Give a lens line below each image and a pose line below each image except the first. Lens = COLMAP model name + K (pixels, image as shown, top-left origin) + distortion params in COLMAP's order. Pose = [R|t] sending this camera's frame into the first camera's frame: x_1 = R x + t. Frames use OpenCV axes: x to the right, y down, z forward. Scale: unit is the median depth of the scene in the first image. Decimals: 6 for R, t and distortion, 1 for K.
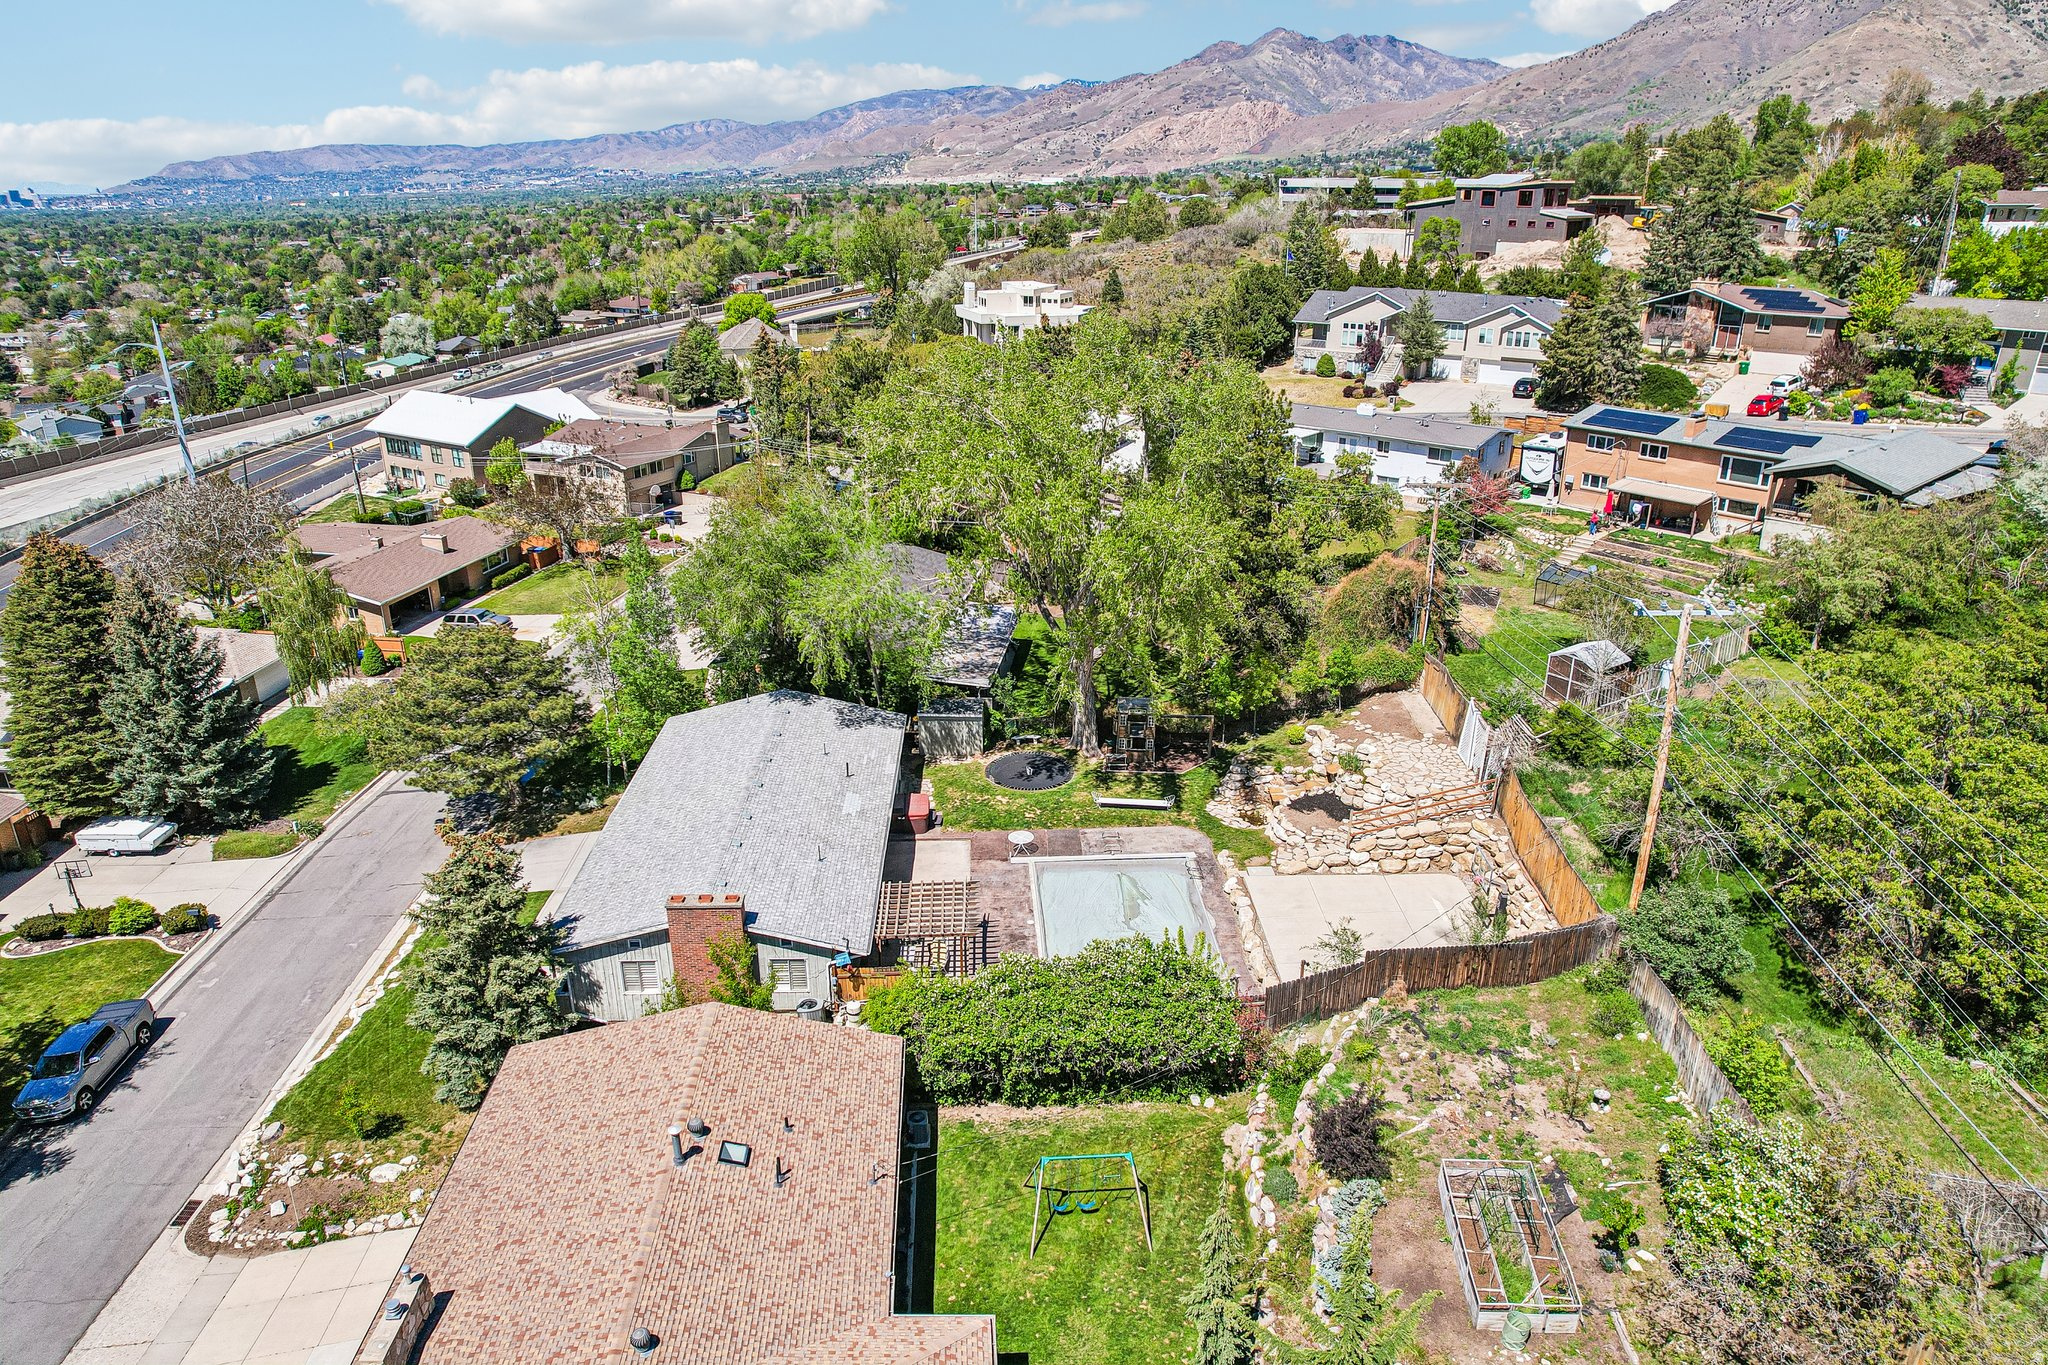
lens RADIAL K [[1321.8, 0, 992.4], [0, 1321.8, 652.5], [0, 0, 1]] dist [-0.073761, 0.076023]
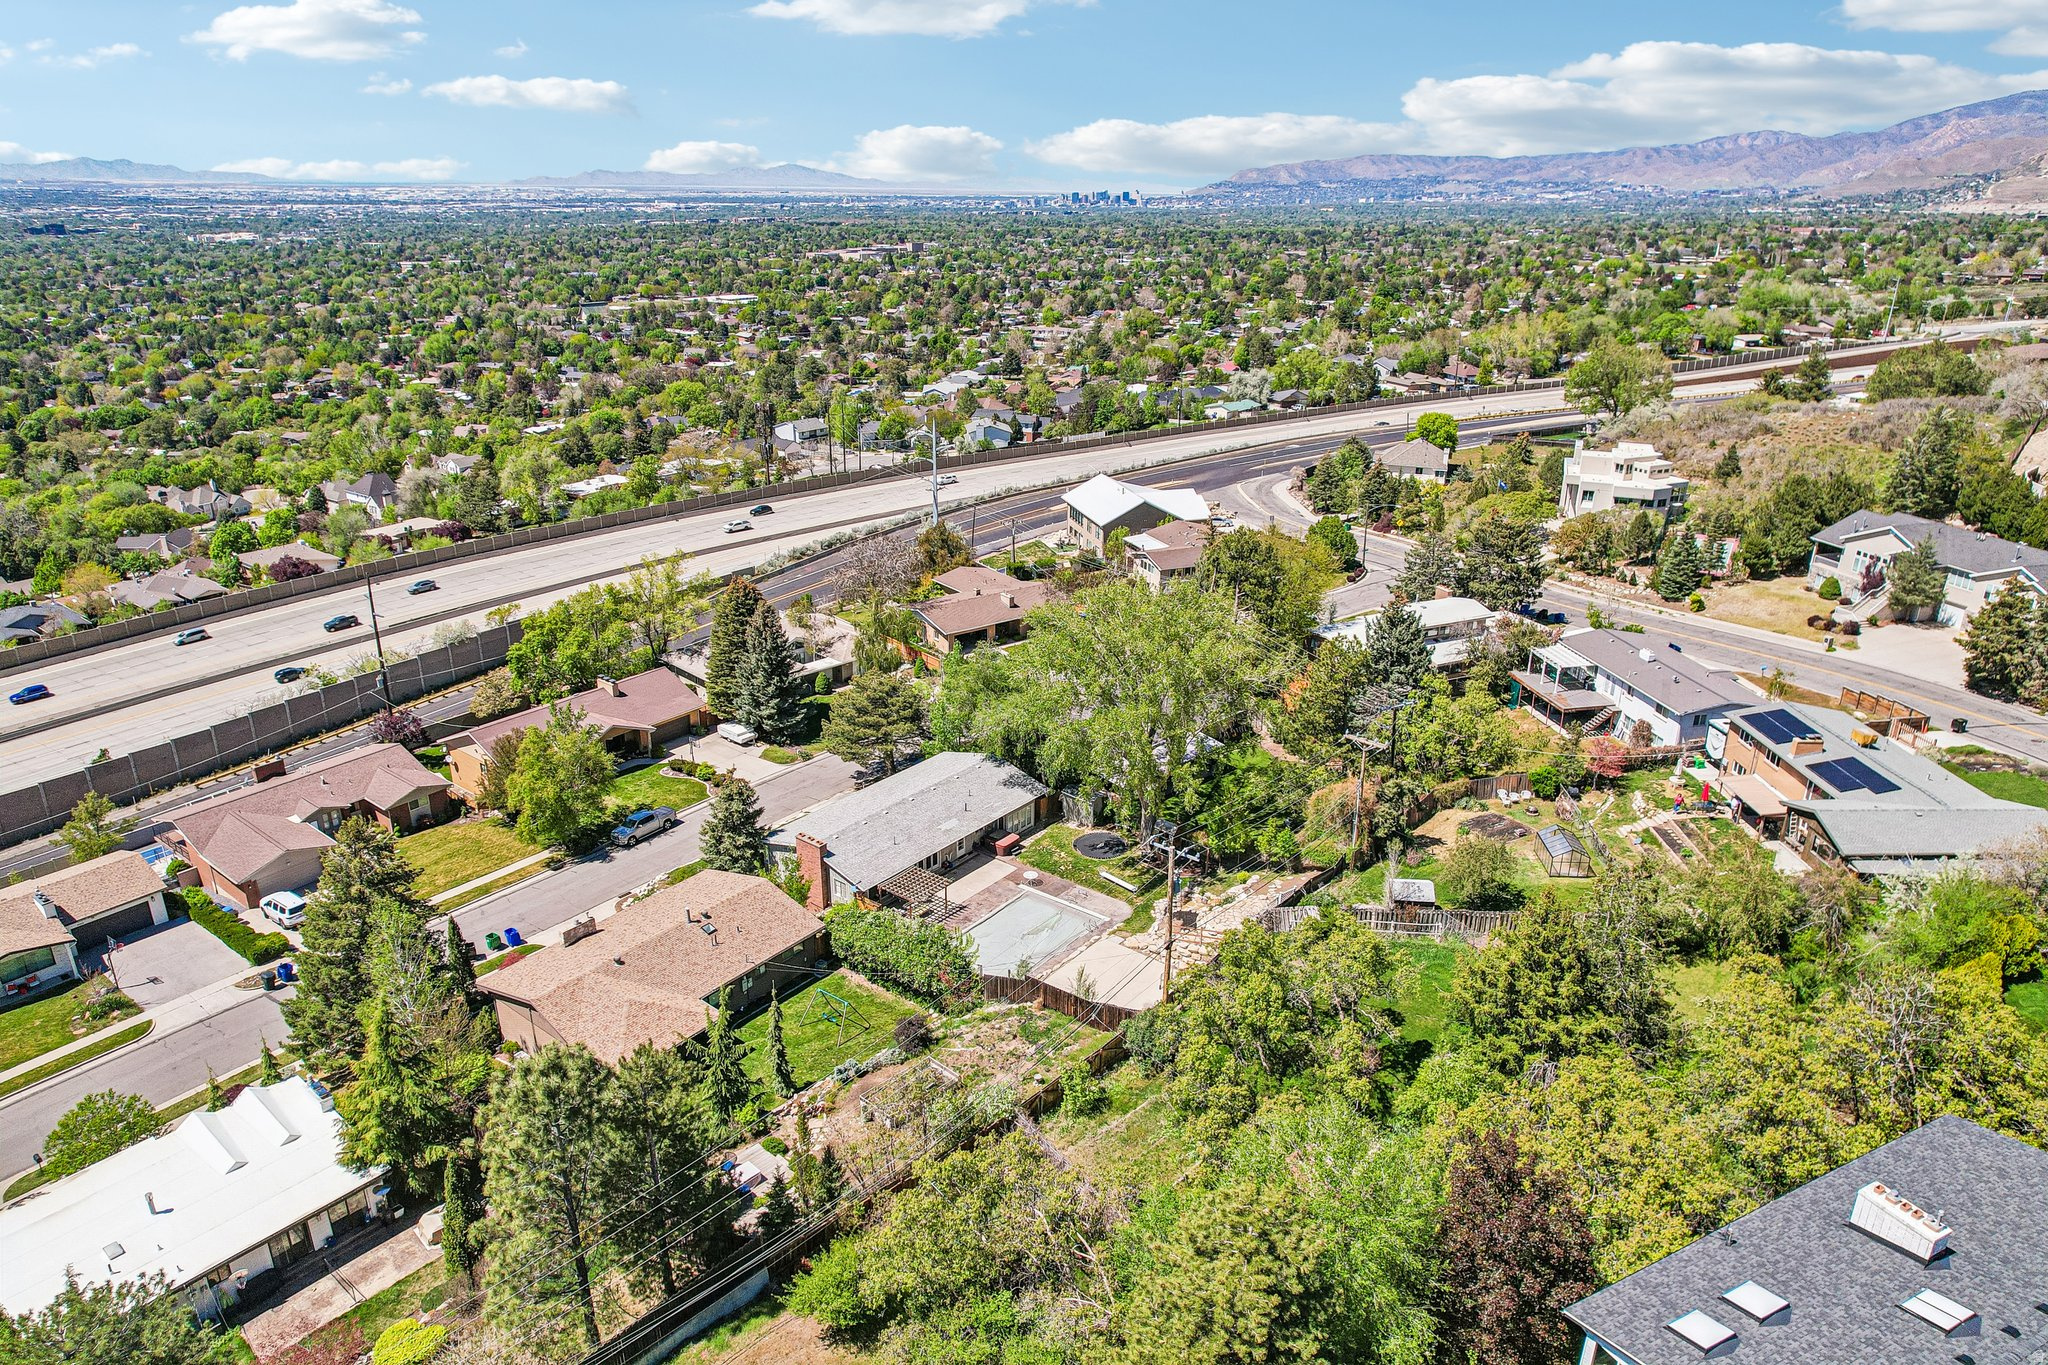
lens RADIAL K [[1364.6, 0, 1017.9], [0, 1364.6, 675.9], [0, 0, 1]] dist [-0.086937, 0.079804]
pose [[0.749013, 0.237126, -0.618669, 0.226912], [-0.224283, 0.969379, 0.100012, -0.061245], [0.623440, 0.063846, 0.779260, -0.086012]]
